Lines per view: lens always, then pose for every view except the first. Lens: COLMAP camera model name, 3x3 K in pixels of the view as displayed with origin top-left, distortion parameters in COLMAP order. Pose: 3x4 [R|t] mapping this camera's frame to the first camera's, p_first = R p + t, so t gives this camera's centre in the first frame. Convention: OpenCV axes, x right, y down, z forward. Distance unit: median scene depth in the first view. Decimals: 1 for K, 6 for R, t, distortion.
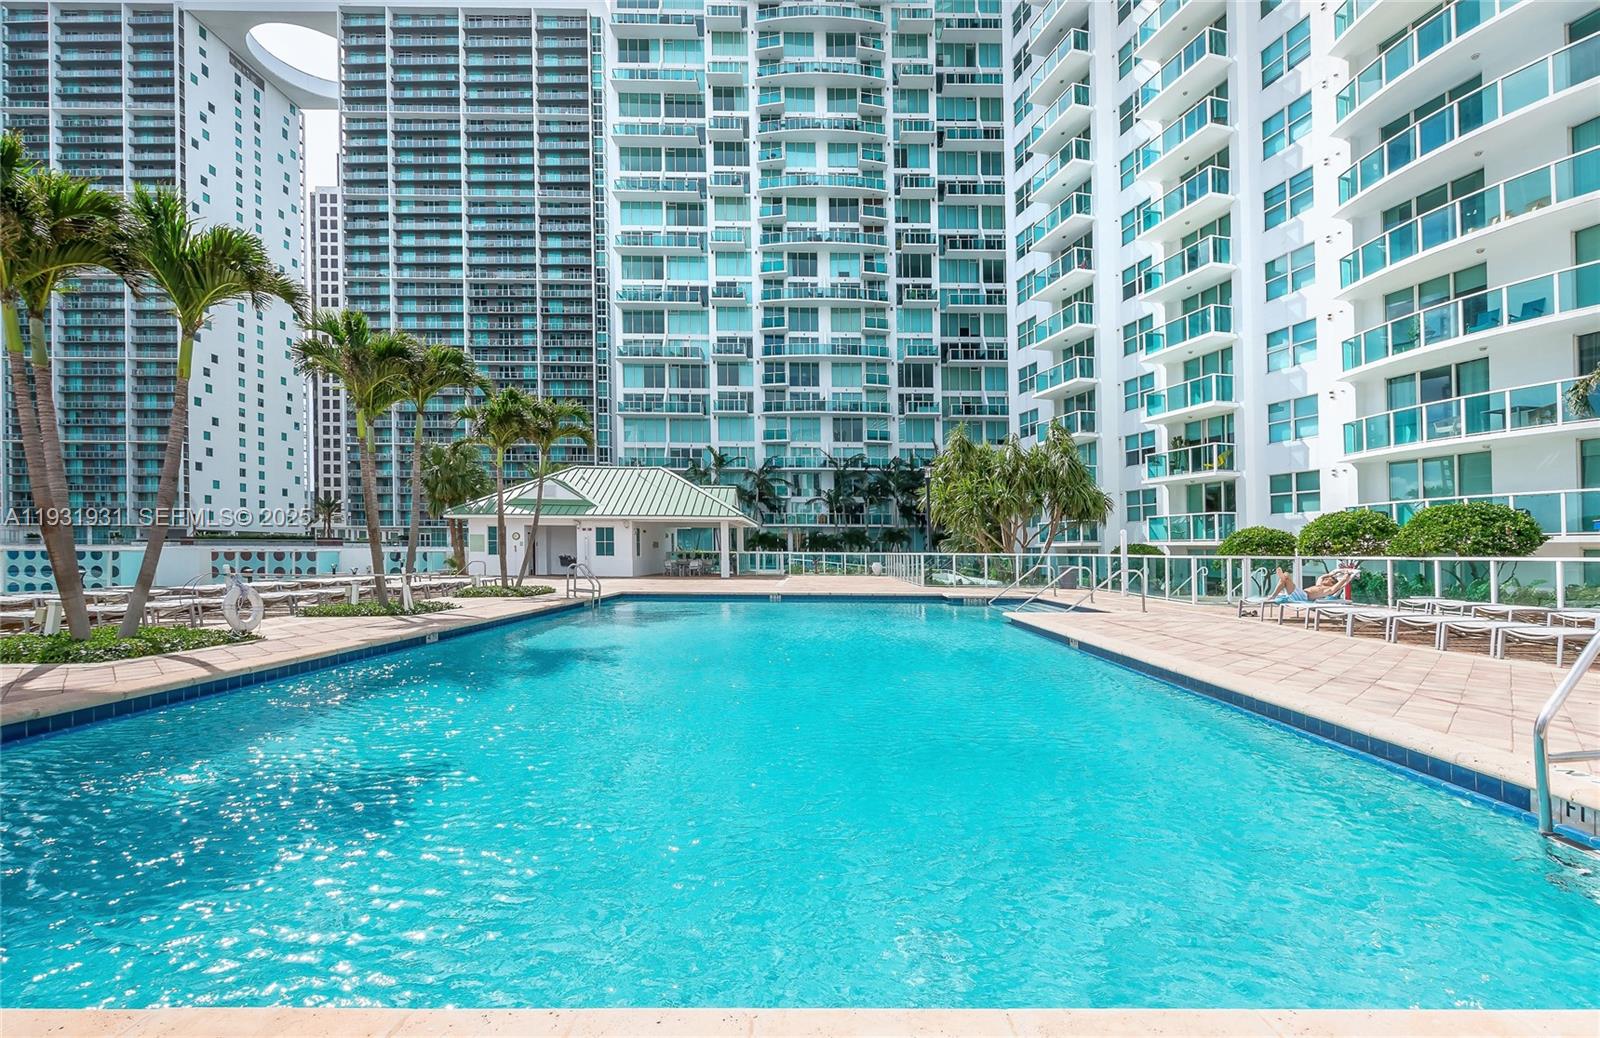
lens RADIAL K [[704.6, 0, 816.7], [0, 704.6, 535.9], [0, 0, 1]] dist [-0.001585, -0.000915]
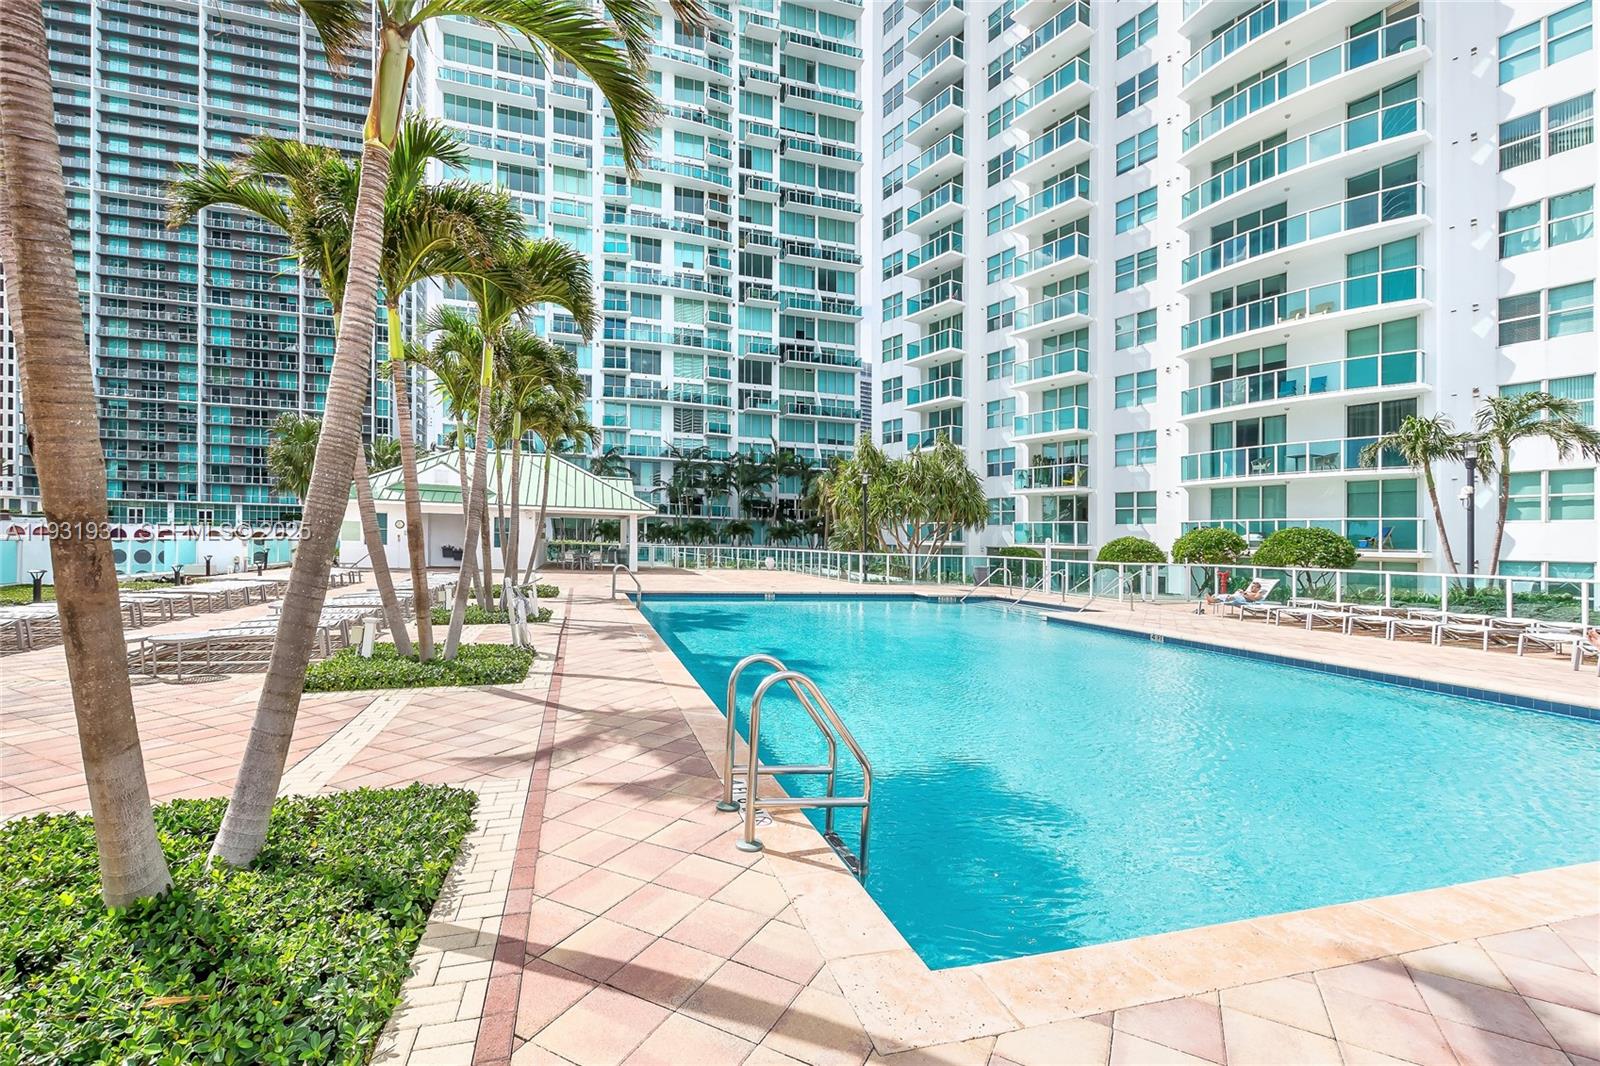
lens RADIAL K [[704.1, 0, 800.5], [0, 704.1, 524.0], [0, 0, 1]] dist [-0.001267, -0.002616]
pose [[0.956904, 0.025737, 0.289260, -0.087865], [-0.026146, 0.999655, -0.002450, -0.005399], [-0.289224, -0.005218, 0.957247, -0.005203]]
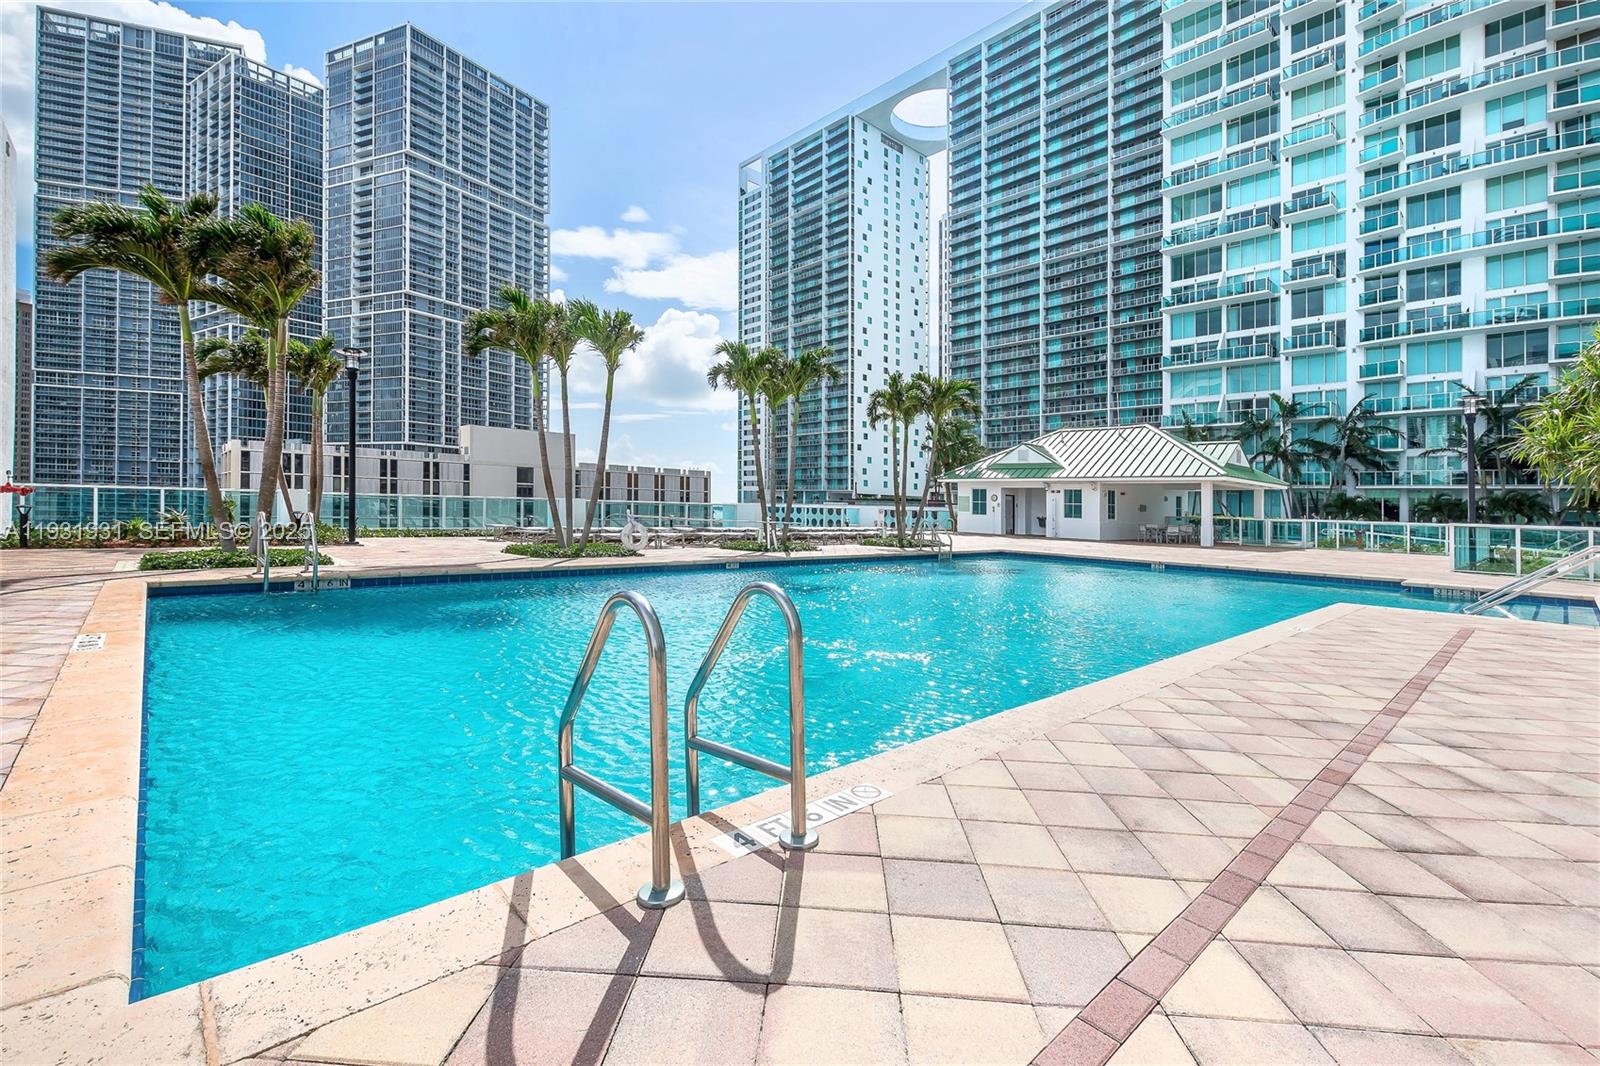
lens RADIAL K [[687.9, 0, 798.9], [0, 687.9, 506.3], [0, 0, 1]] dist [0.000499, -0.003184]
pose [[0.667701, 0.014247, -0.744294, 0.075692], [-0.007651, 0.999895, 0.012276, 0.001140], [0.744391, -0.002502, 0.667740, 0.026375]]
